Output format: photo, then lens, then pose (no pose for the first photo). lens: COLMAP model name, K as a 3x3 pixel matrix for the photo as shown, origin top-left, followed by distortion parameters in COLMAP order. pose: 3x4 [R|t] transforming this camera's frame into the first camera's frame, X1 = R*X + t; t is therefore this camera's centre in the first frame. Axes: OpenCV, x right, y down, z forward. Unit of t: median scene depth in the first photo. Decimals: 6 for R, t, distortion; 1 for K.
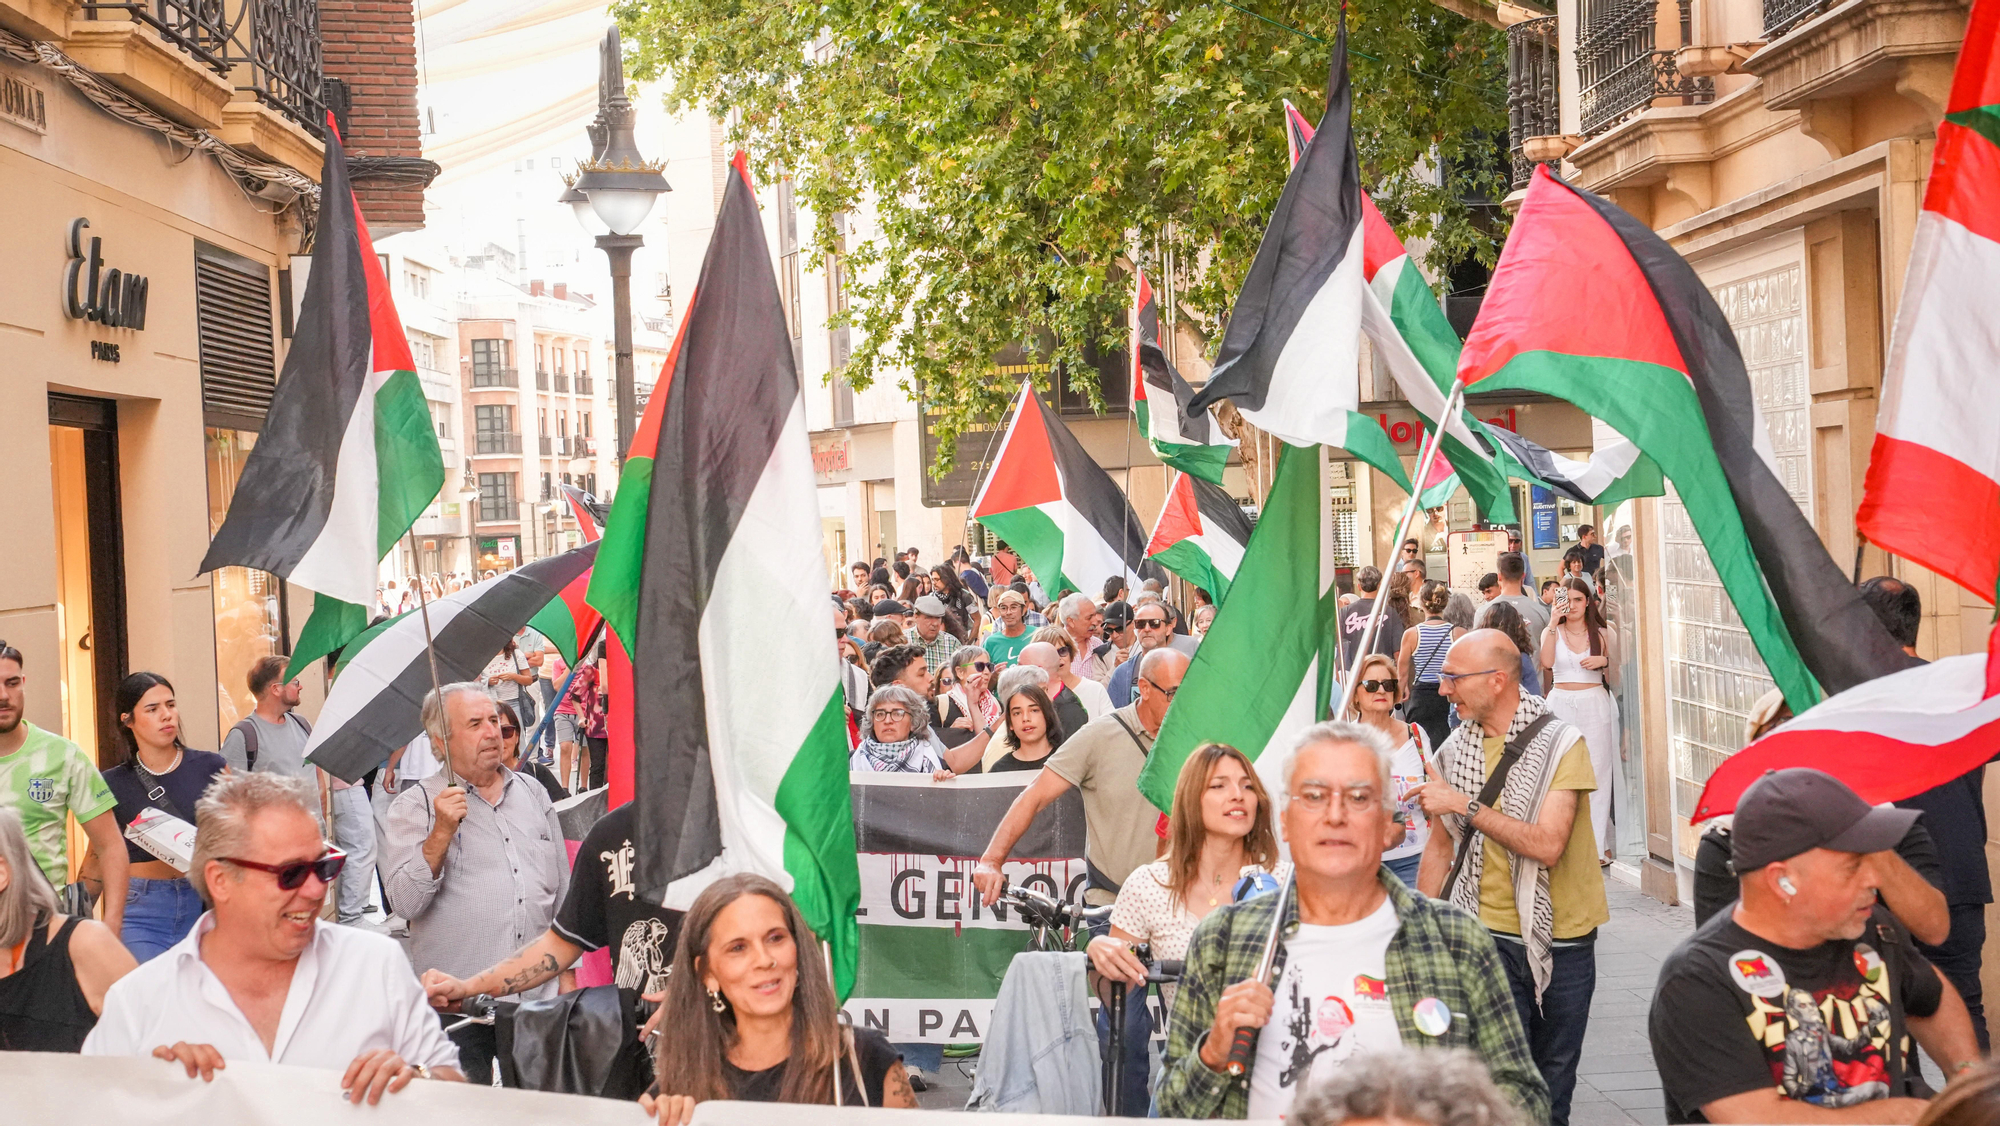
lens RADIAL K [[3683.5, 0, 992.8], [0, 3683.5, 572.5], [0, 0, 1]] dist [0.231512, 0.000000]
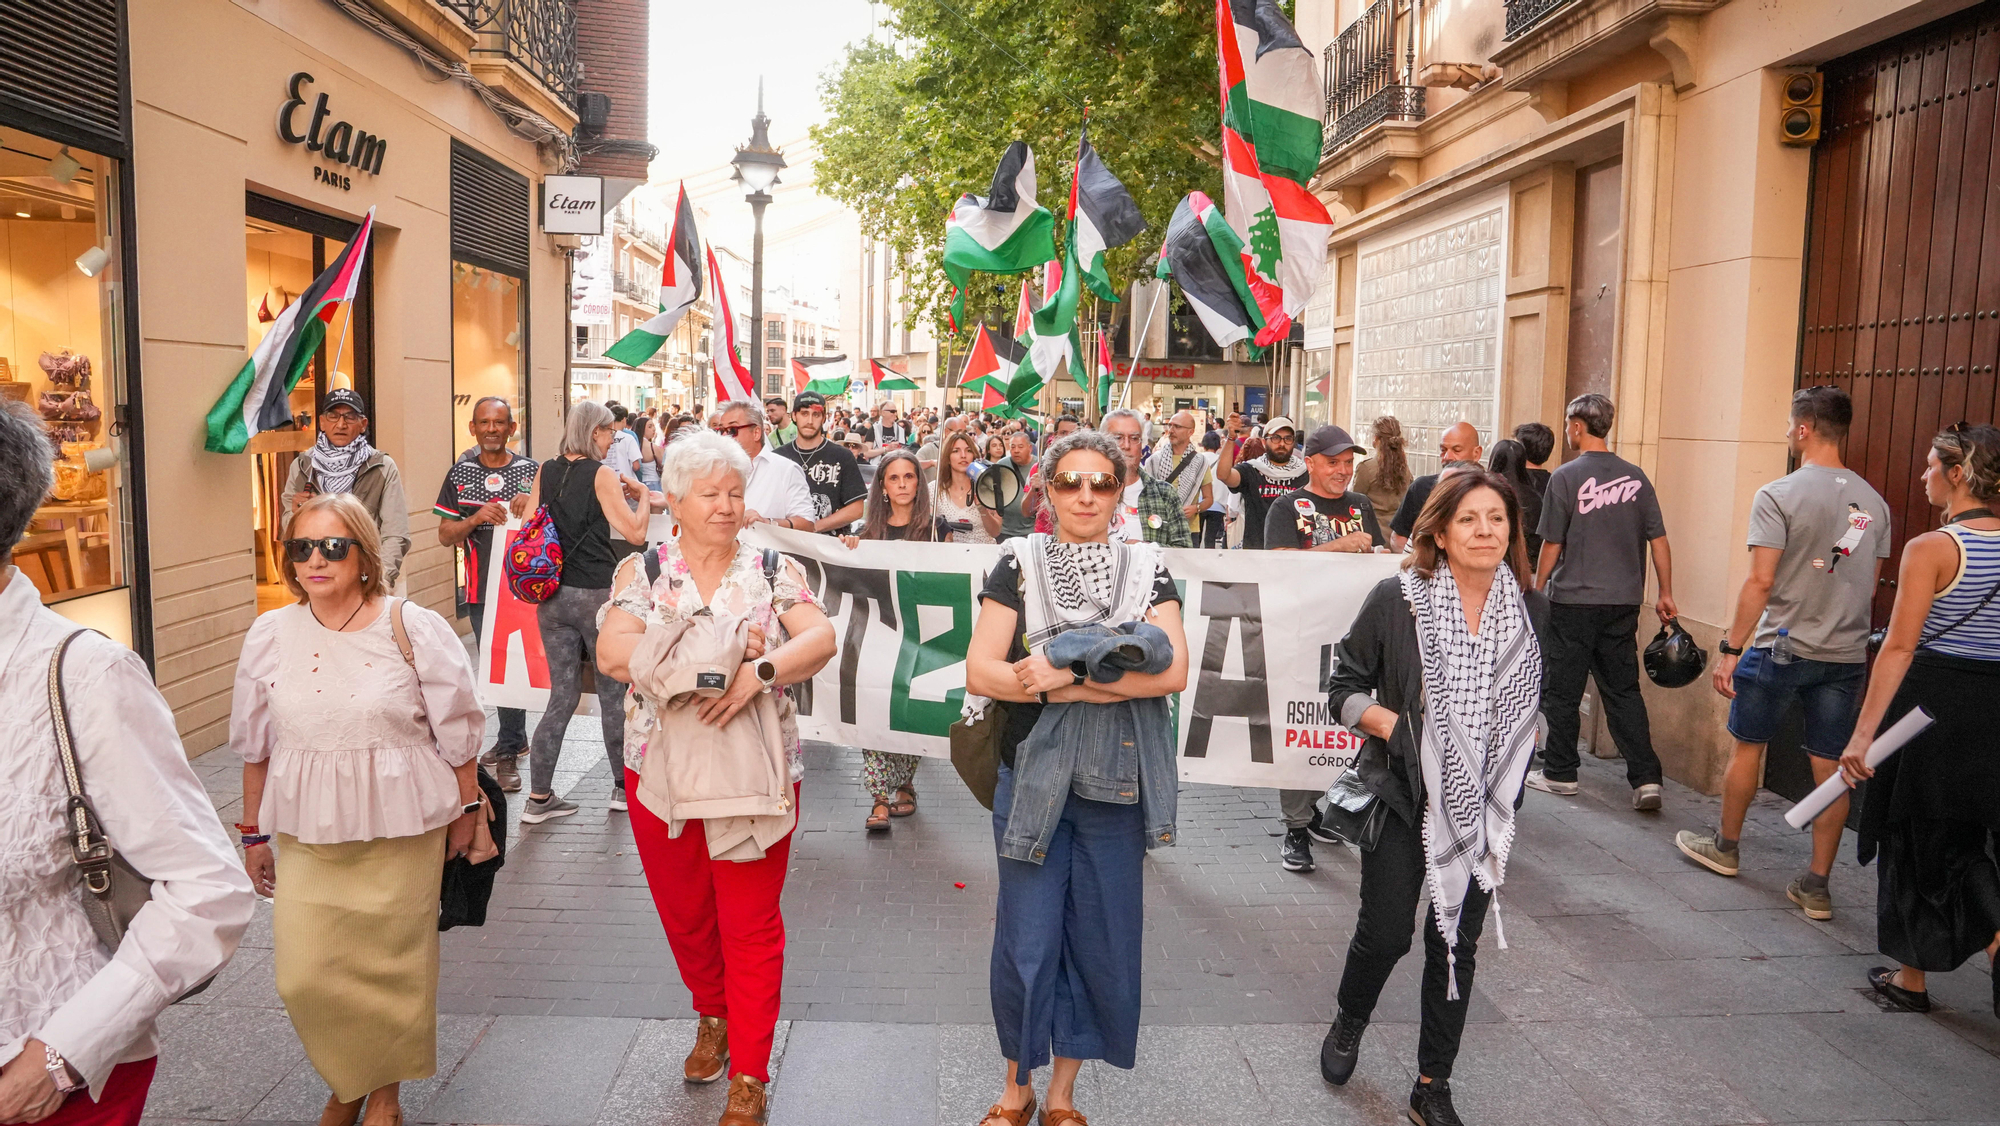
lens RADIAL K [[1395.3, 0, 1006.9], [0, 1395.3, 559.8], [0, 0, 1]] dist [-0.098127, 0.071511]
pose [[0.997549, 0.062195, 0.032047, 0.003395], [-0.064888, 0.993709, 0.091281, 0.006947], [-0.026168, -0.093136, 0.995309, 0.156297]]
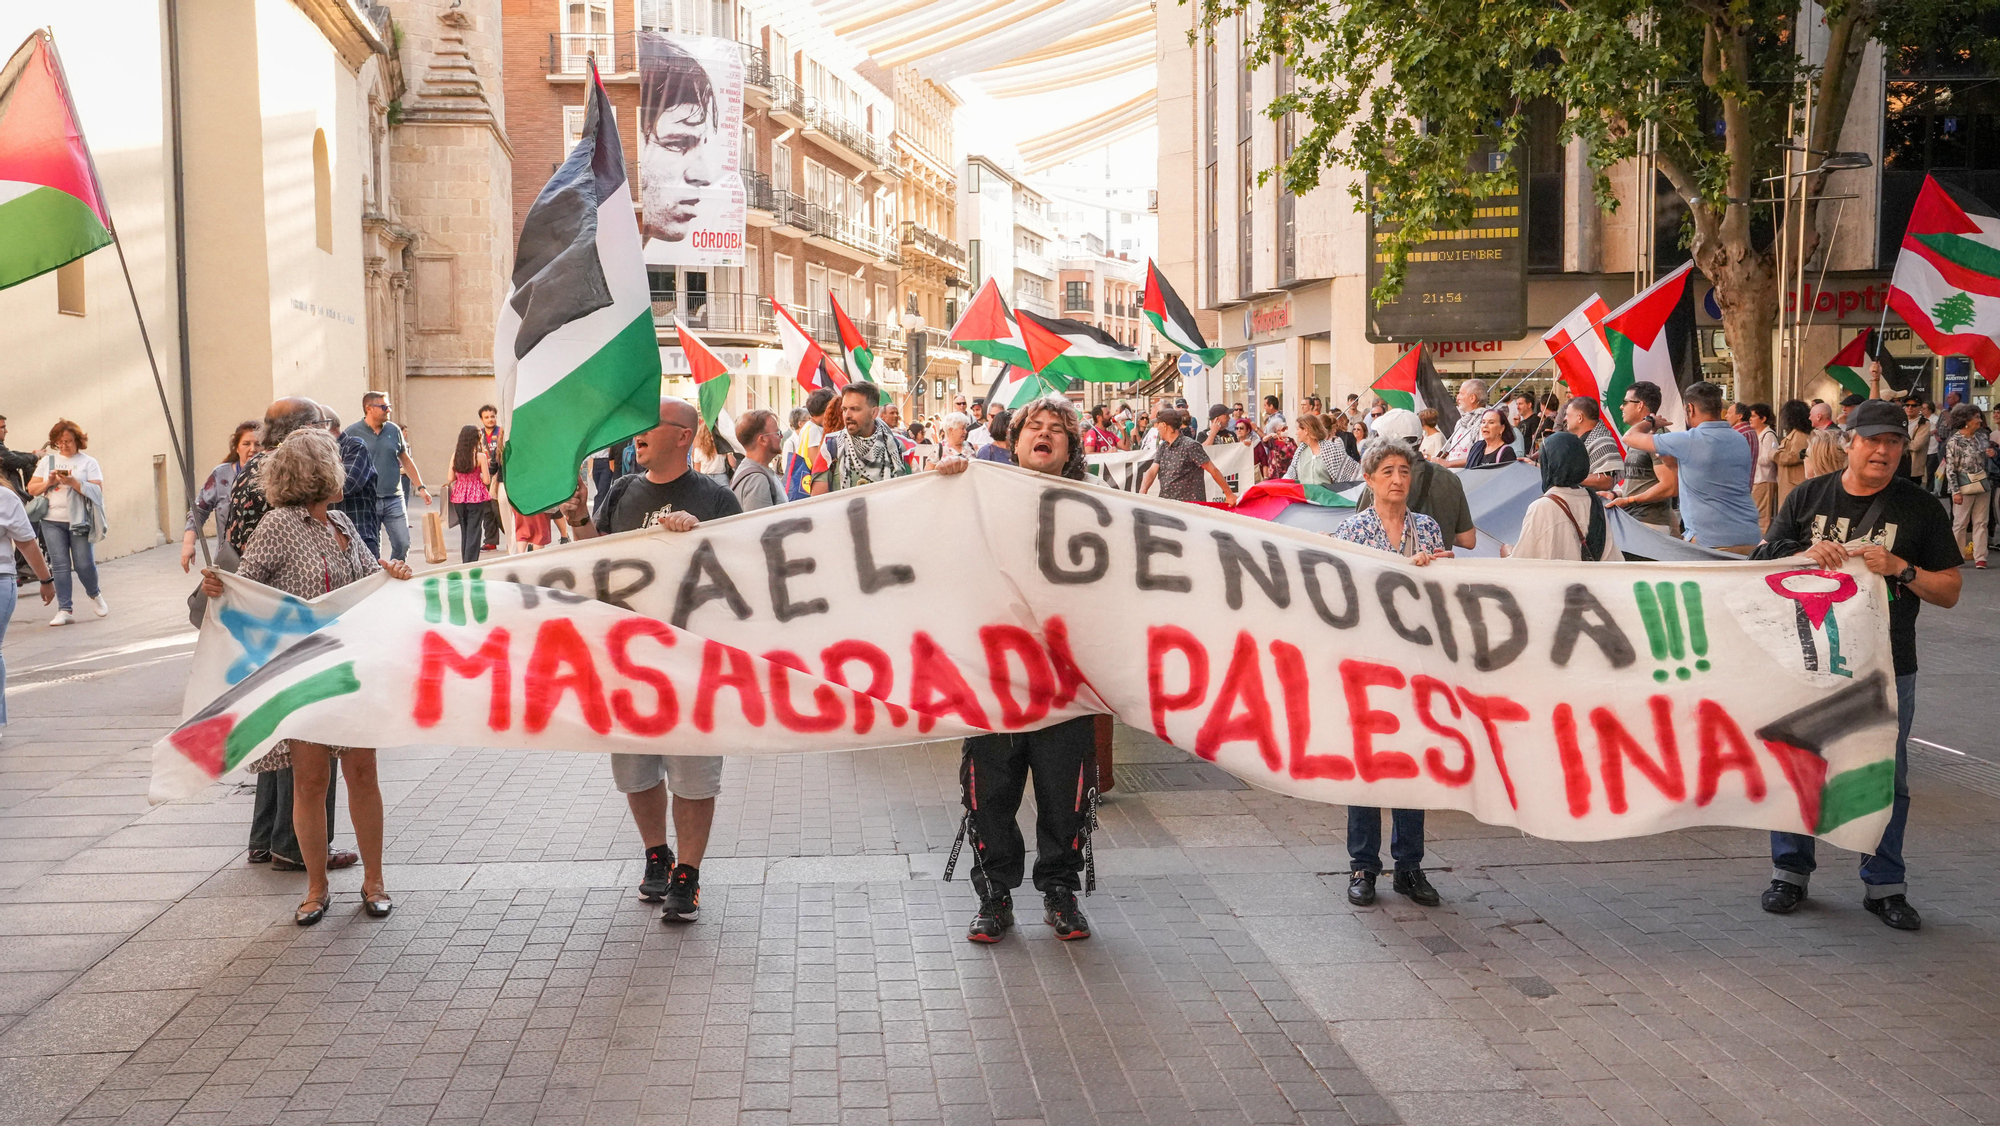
lens RADIAL K [[1894.9, 0, 979.5], [0, 1894.9, 542.5], [0, 0, 1]] dist [-0.000378, 0.000000]
pose [[0.979121, 0.048059, -0.197513, -0.018958], [-0.036237, 0.997353, 0.063040, 0.006545], [0.200020, -0.054567, 0.978271, 0.554029]]
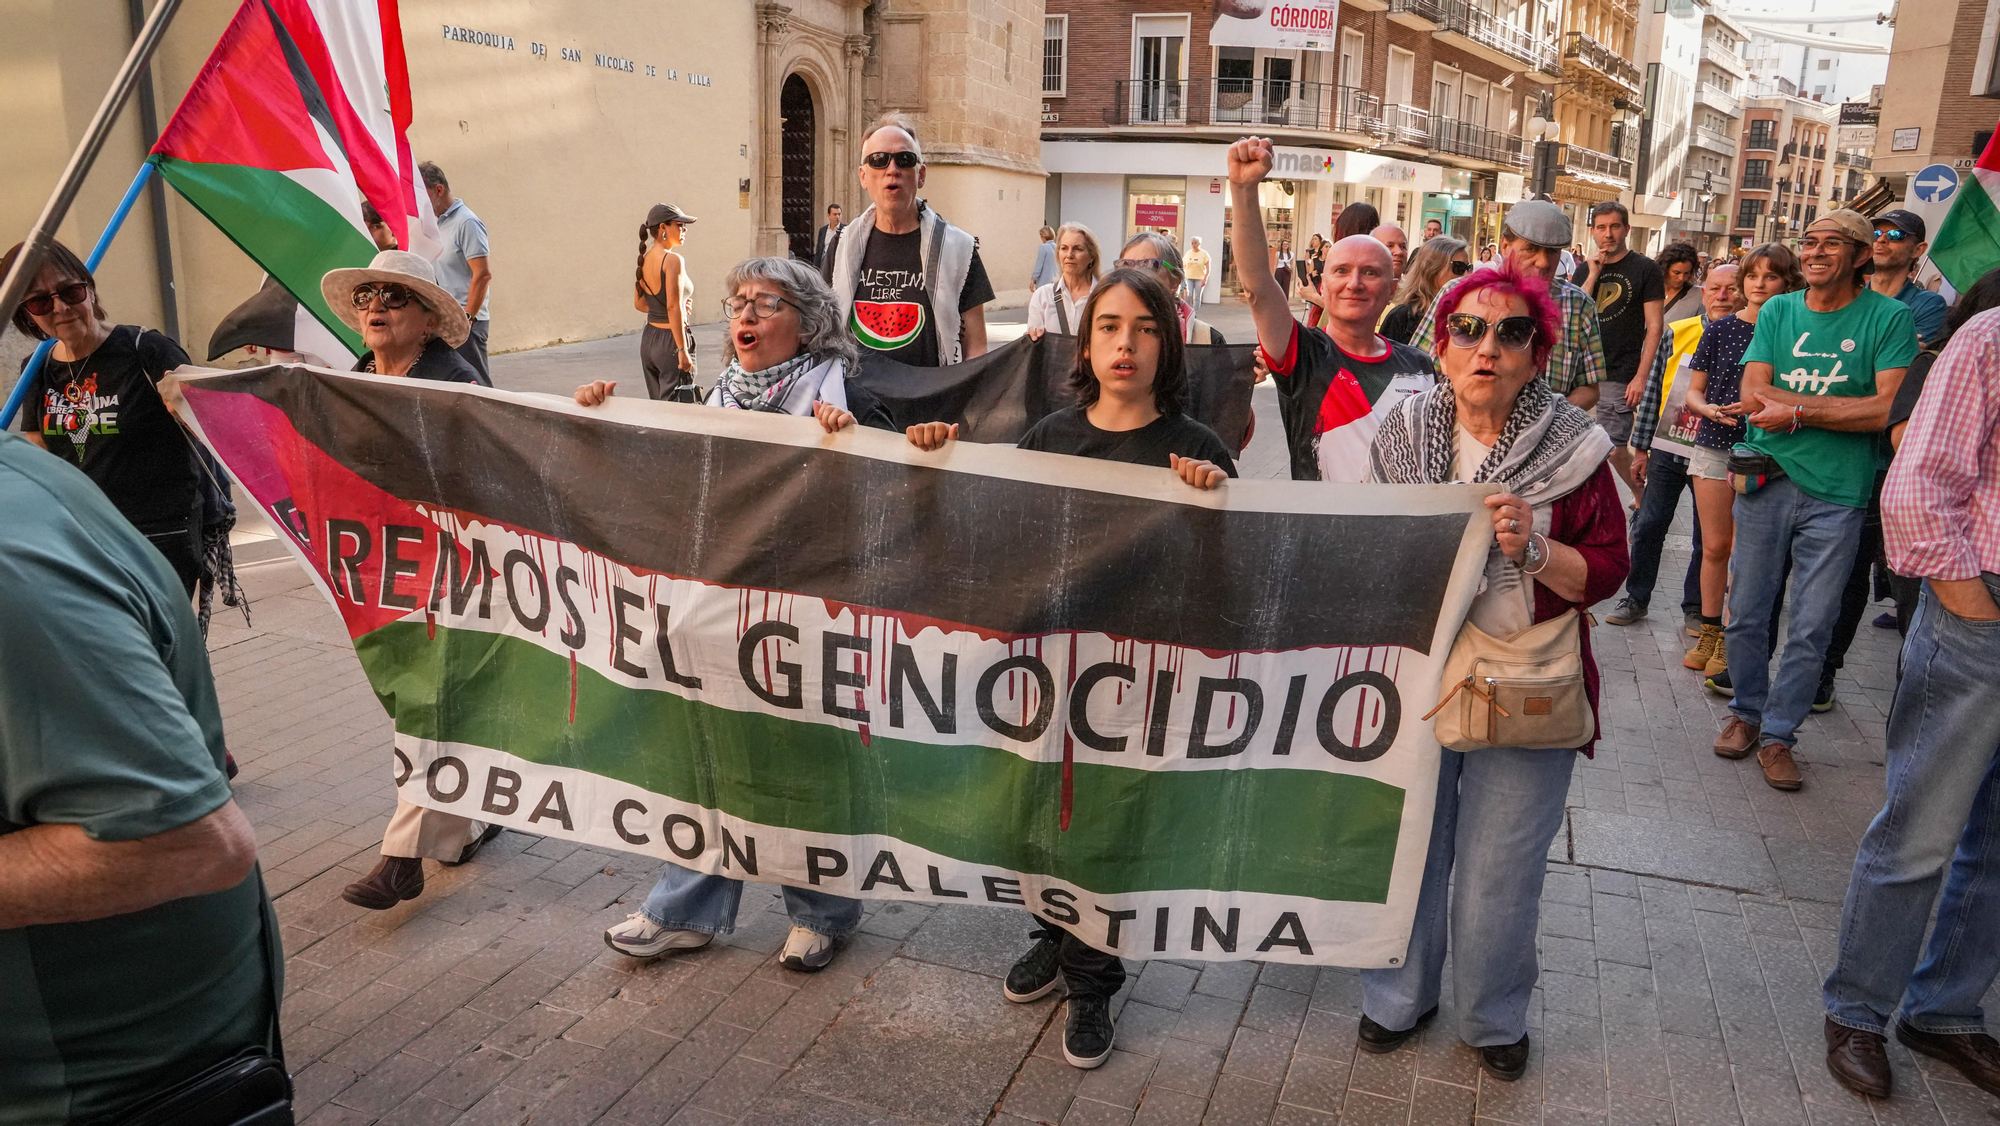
lens RADIAL K [[1395.3, 0, 983.9], [0, 1395.3, 568.1], [0, 0, 1]] dist [-0.098127, 0.071511]
pose [[0.793555, 0.207528, -0.572017, -0.072365], [-0.067867, 0.964366, 0.255720, 0.005810], [0.604702, -0.164107, 0.779361, 0.923076]]
